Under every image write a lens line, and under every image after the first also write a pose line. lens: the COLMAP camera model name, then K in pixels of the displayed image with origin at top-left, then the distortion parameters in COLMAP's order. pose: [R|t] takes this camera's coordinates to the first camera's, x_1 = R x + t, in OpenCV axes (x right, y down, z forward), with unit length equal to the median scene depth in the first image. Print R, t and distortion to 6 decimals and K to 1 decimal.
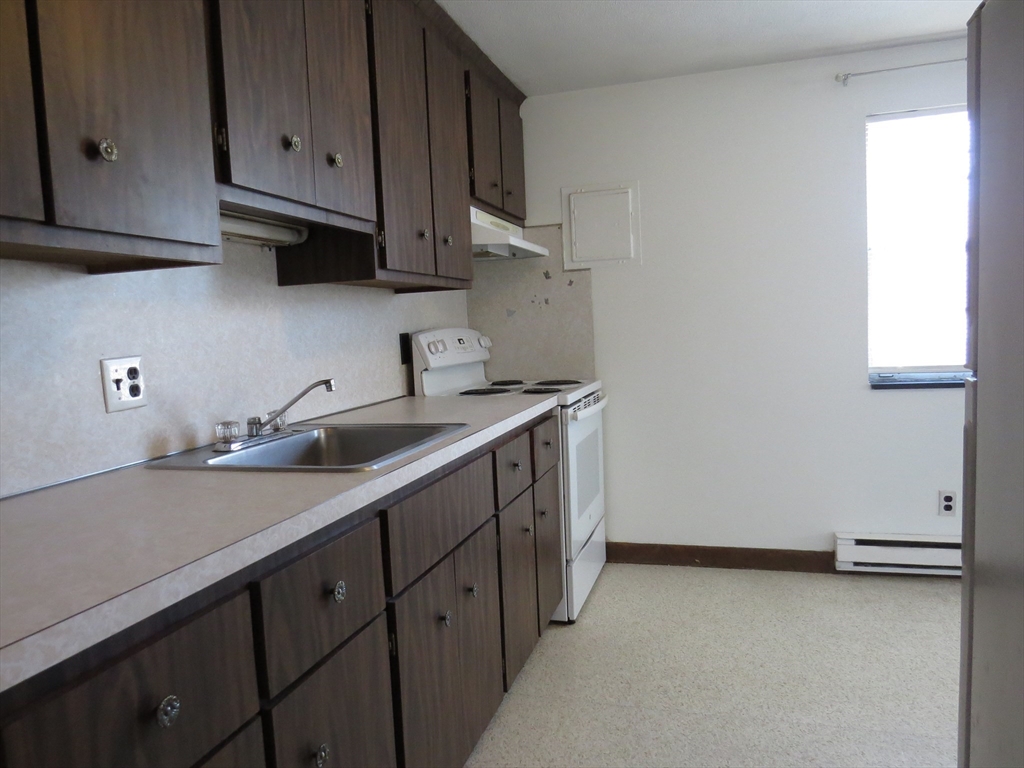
lens RADIAL K [[723.1, 0, 512.0], [0, 723.1, 384.0], [0, 0, 1]] dist [-0.005218, -0.000891]
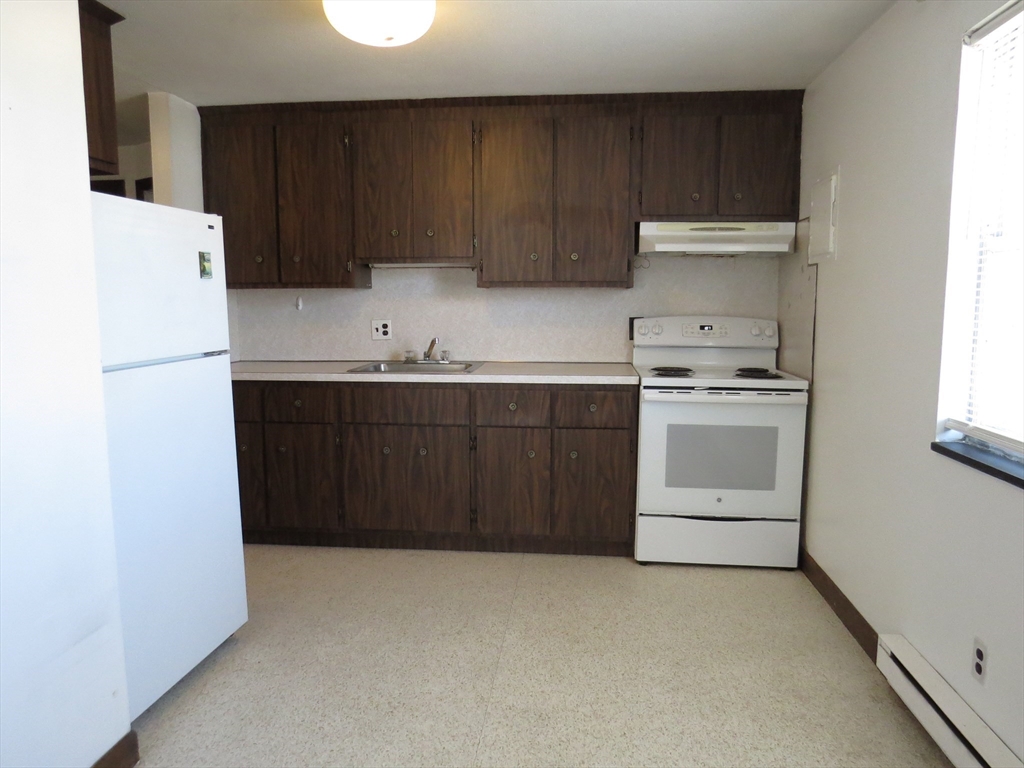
lens RADIAL K [[727.5, 0, 512.0], [0, 727.5, 384.0], [0, 0, 1]] dist [-0.006275, 0.001320]
pose [[0.191077, 0.165310, -0.967555, 1.168014], [-0.088449, 0.984606, 0.150756, -0.134581], [0.977582, 0.056773, 0.202757, 0.512670]]
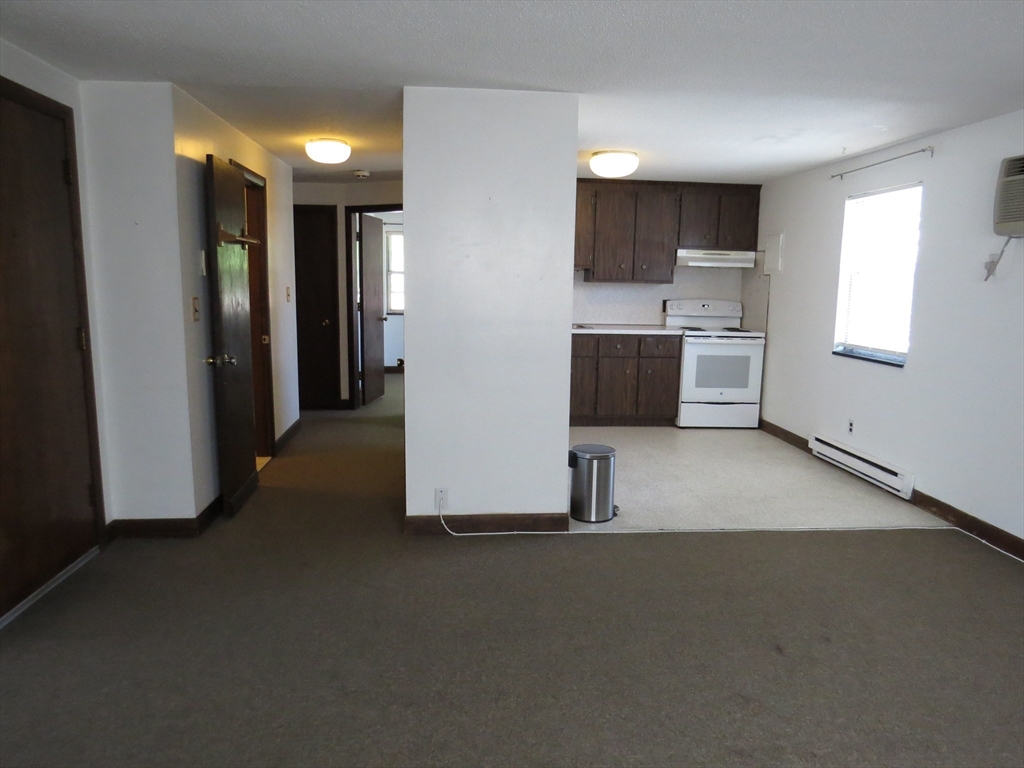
lens RADIAL K [[723.1, 0, 512.0], [0, 723.1, 384.0], [0, 0, 1]] dist [-0.005218, -0.000891]
pose [[0.368290, 0.189584, -0.910176, 1.974007], [-0.111548, 0.980927, 0.159185, -0.124018], [0.922995, 0.042902, 0.382413, -0.412971]]
